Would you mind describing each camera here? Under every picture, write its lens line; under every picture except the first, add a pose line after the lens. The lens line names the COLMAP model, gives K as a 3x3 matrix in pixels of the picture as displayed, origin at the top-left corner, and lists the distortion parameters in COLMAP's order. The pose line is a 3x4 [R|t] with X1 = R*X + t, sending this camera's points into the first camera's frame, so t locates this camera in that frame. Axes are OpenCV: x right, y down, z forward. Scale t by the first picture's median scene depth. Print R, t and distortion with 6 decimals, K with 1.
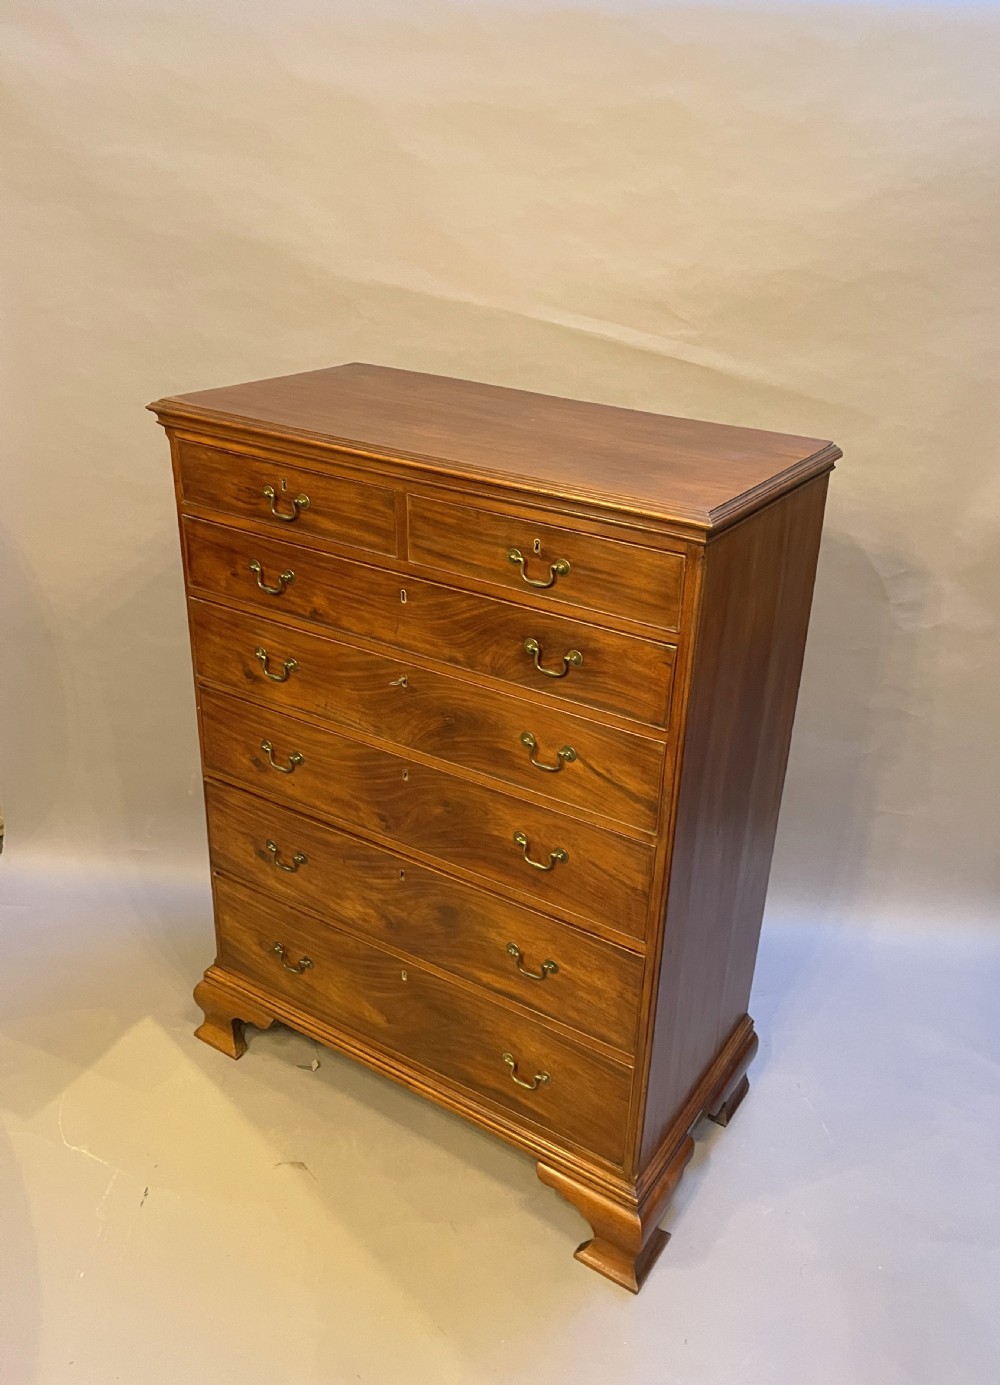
lens RADIAL K [[1128.4, 0, 562.4], [0, 1128.4, 651.3], [0, 0, 1]] dist [0.078041, 0.000768]
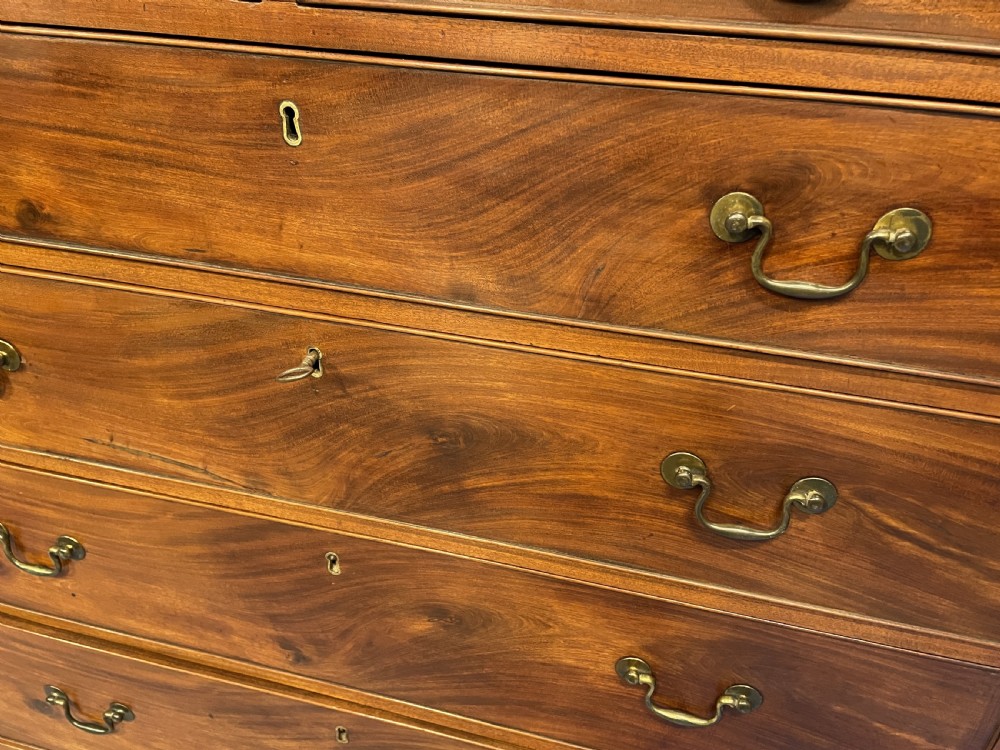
lens RADIAL K [[760.2, 0, 503.4], [0, 760.2, 379.2], [0, 0, 1]] dist [0.084040, -0.119097]
pose [[0.957598, -0.152613, 0.244369, -0.138905], [0.119386, 0.982125, 0.145522, 0.001220], [-0.262209, -0.110177, 0.958701, 0.705588]]
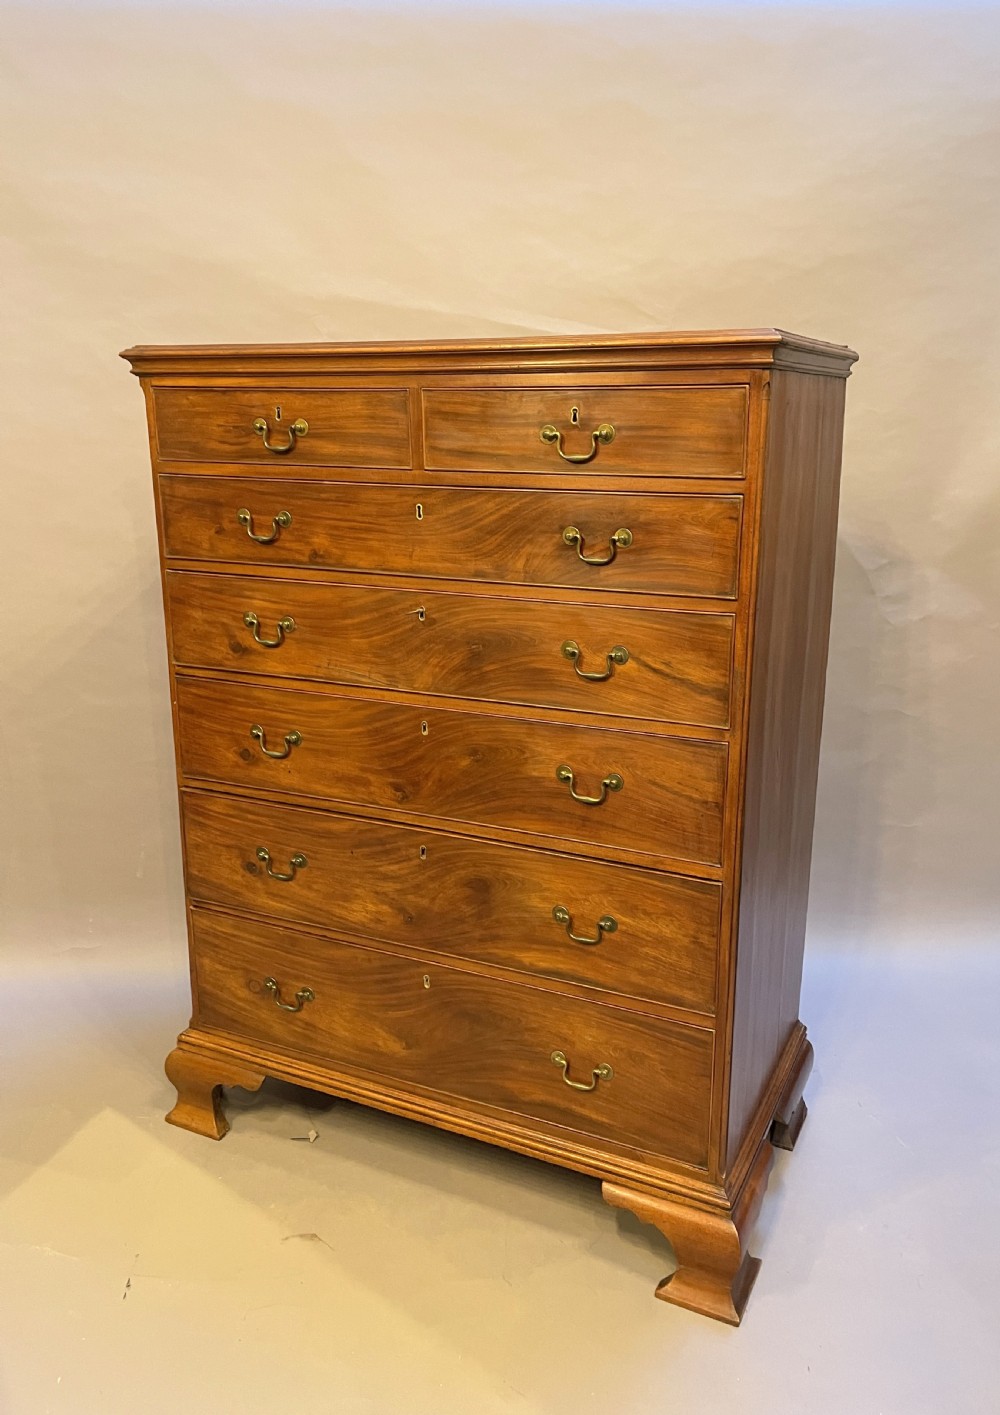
lens RADIAL K [[1107.3, 0, 537.0], [0, 1107.3, 687.1], [0, 0, 1]] dist [0.077792, -0.006119]
pose [[0.993785, -0.068071, 0.088075, -0.126595], [0.082064, 0.982617, -0.166519, 0.233731], [-0.075209, 0.172711, 0.982097, 0.124965]]
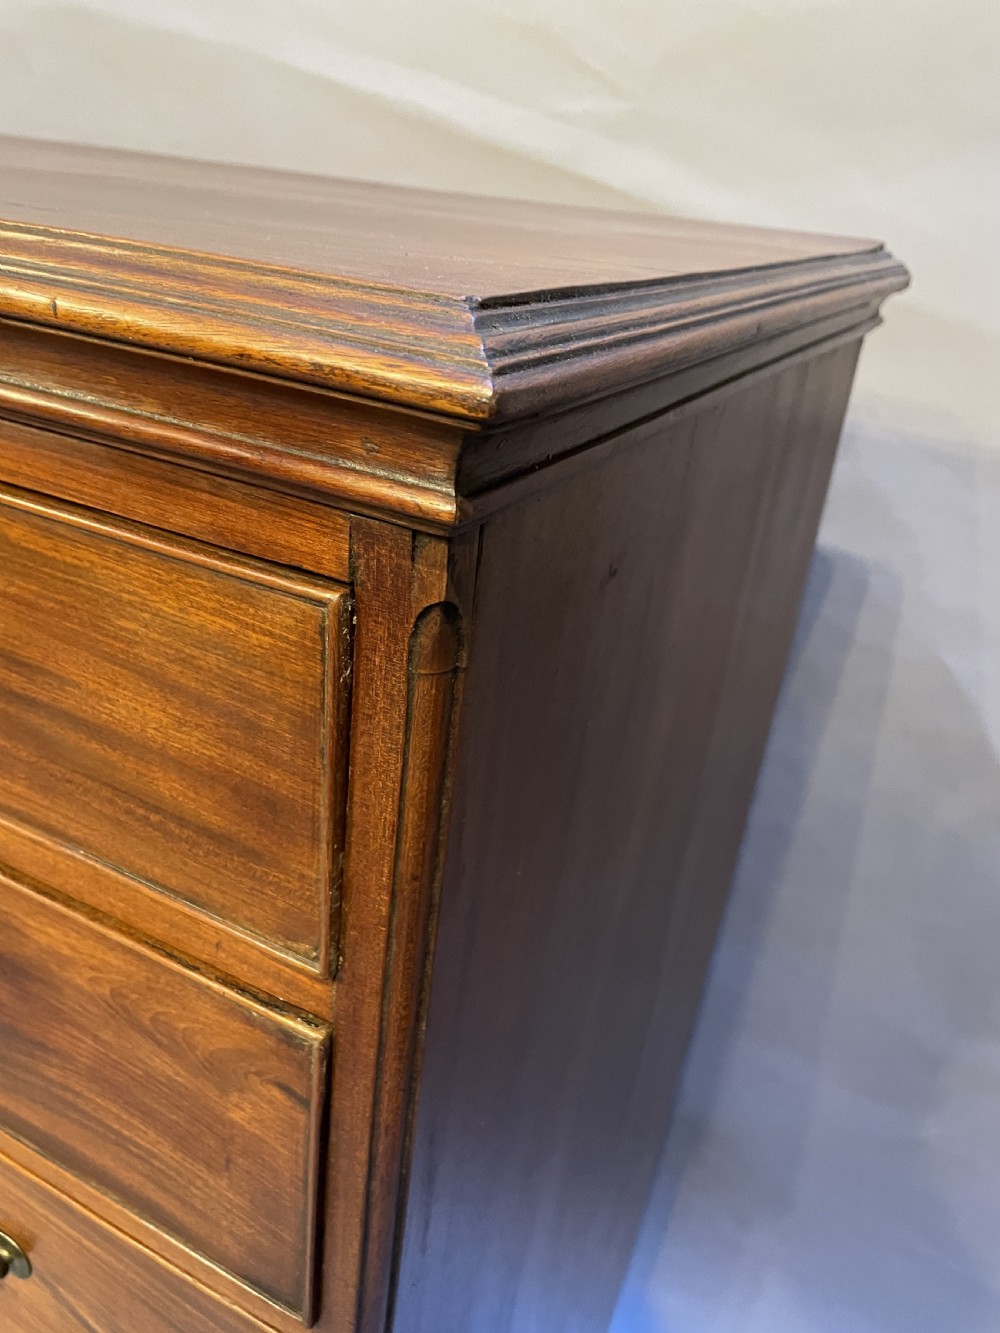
lens RADIAL K [[1013.3, 0, 500.0], [0, 1013.3, 666.5], [0, 0, 1]] dist [0.084040, -0.119097]
pose [[0.996520, 0.020339, 0.080830, 0.094843], [-0.024231, 0.998579, 0.047470, -0.064616], [-0.079750, -0.049263, 0.995597, 0.670055]]
